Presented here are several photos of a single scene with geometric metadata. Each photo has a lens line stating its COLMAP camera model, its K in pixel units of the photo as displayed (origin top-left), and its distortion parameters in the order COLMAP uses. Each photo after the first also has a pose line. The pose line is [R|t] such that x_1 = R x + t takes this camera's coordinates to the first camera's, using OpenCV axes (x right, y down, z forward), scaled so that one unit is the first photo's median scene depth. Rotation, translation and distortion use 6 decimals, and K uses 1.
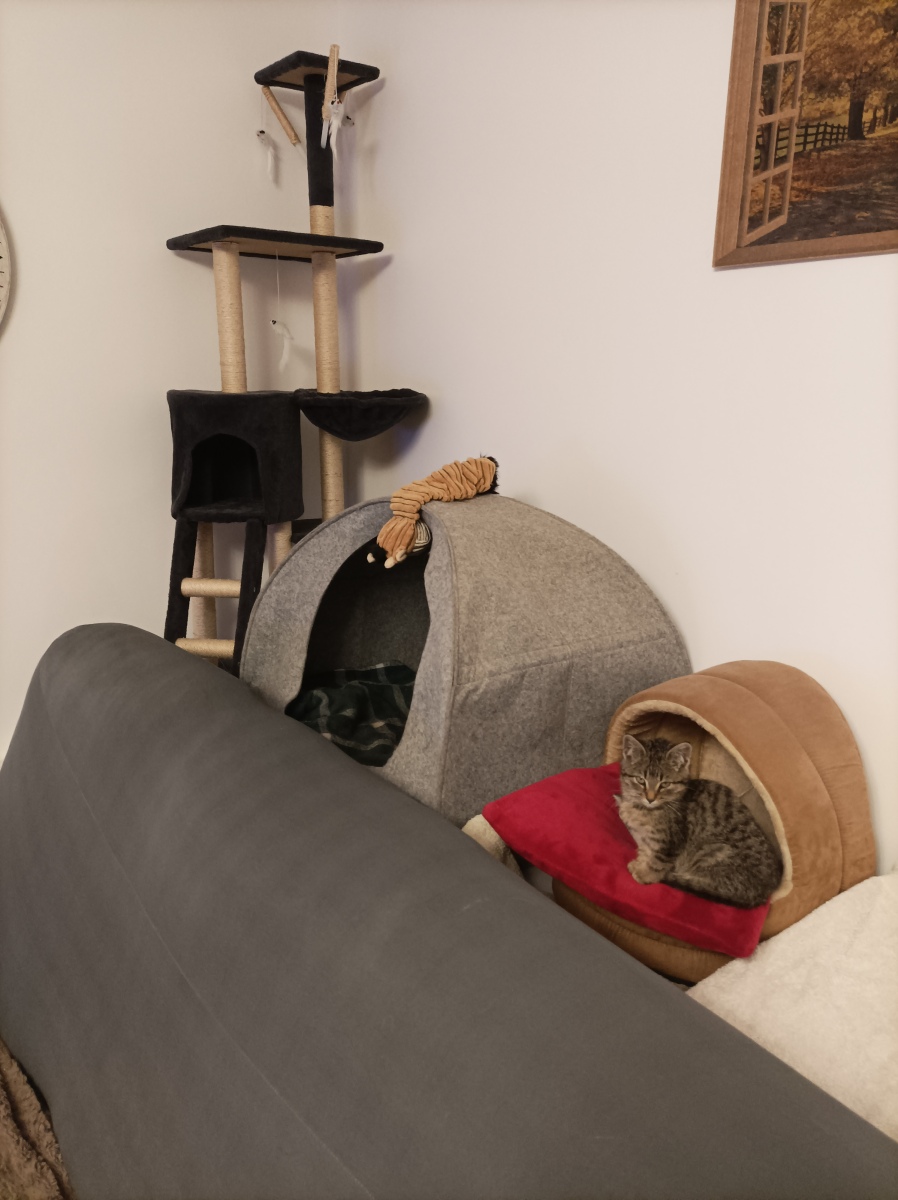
lens RADIAL K [[896.6, 0, 449.0], [0, 896.6, 600.0], [0, 0, 1]] dist [0.020853, 0.000811]
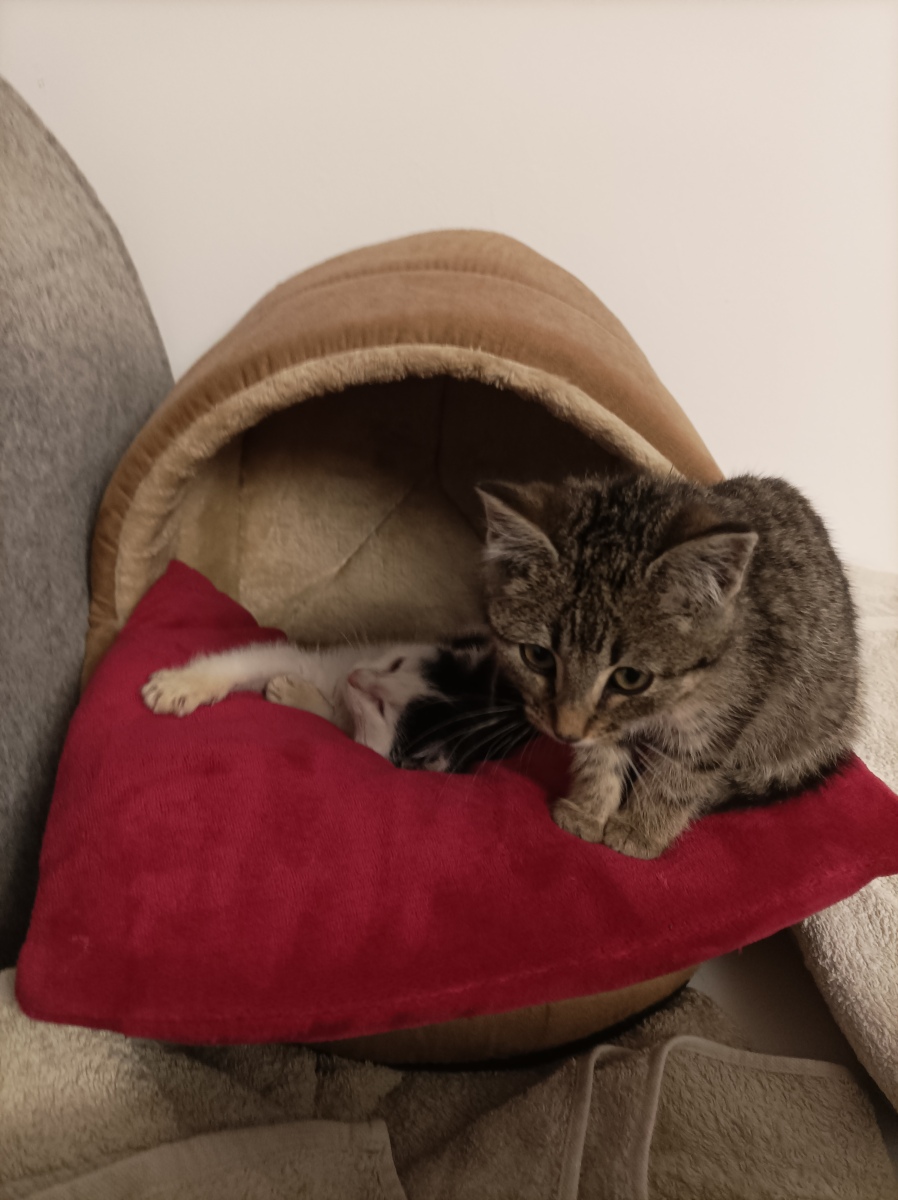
lens RADIAL K [[874.9, 0, 449.0], [0, 874.9, 600.0], [0, 0, 1]] dist [-0.010735, -0.000909]
pose [[0.502543, -0.388036, 0.772579, -0.029633], [0.182104, 0.921079, 0.344168, 0.082922], [-0.845156, -0.032269, 0.533545, 0.713041]]
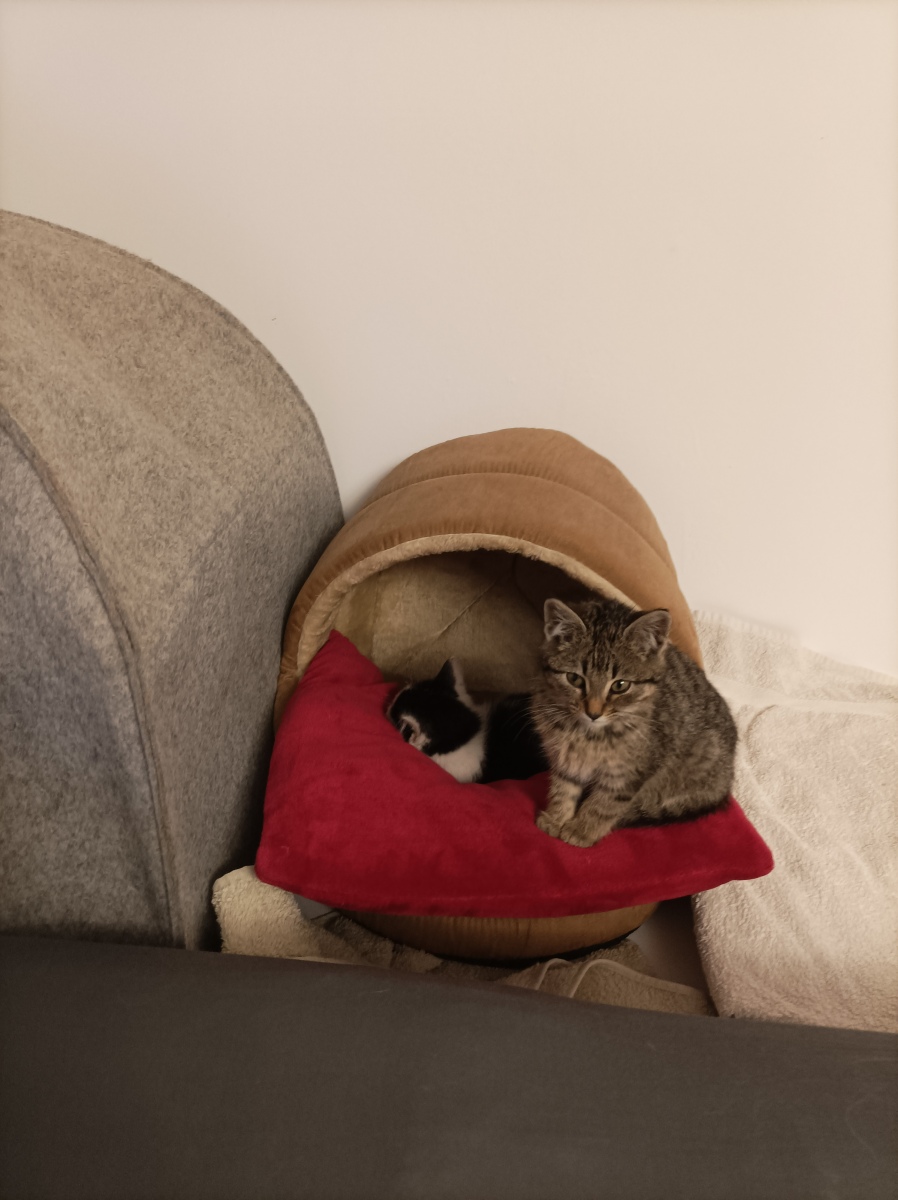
lens RADIAL K [[896.6, 0, 449.0], [0, 896.6, 600.0], [0, 0, 1]] dist [0.020853, 0.000811]
pose [[0.642174, -0.340897, 0.686587, -0.152940], [0.158343, 0.935348, 0.316309, -0.027743], [-0.750027, -0.094409, 0.654635, 0.557638]]
